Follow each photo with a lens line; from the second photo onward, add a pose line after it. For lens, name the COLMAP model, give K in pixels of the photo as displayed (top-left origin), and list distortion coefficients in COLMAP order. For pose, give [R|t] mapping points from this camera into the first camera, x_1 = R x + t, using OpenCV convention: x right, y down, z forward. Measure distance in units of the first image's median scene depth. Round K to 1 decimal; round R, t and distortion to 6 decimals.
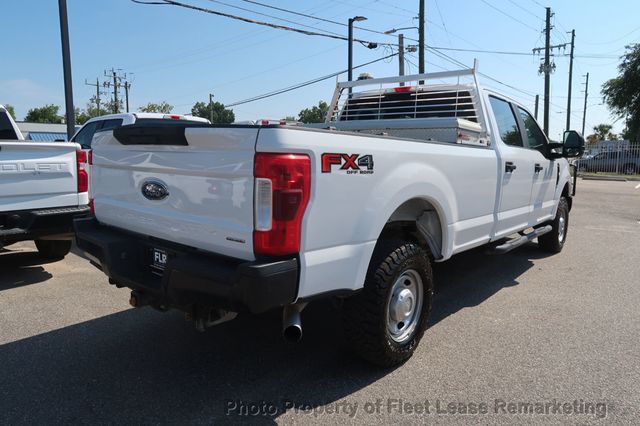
lens RADIAL K [[444.9, 0, 318.4], [0, 444.9, 215.3], [0, 0, 1]] dist [-0.029482, 0.017644]
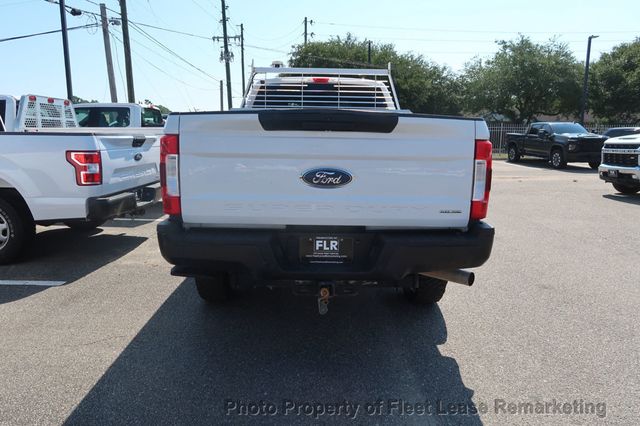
lens RADIAL K [[444.9, 0, 319.2], [0, 444.9, 214.9], [0, 0, 1]] dist [-0.029482, 0.017644]
pose [[0.755490, -0.118297, 0.644392, -0.109649], [0.092257, 0.992972, 0.074126, -0.005164], [-0.648632, 0.003448, 0.761094, 0.027176]]
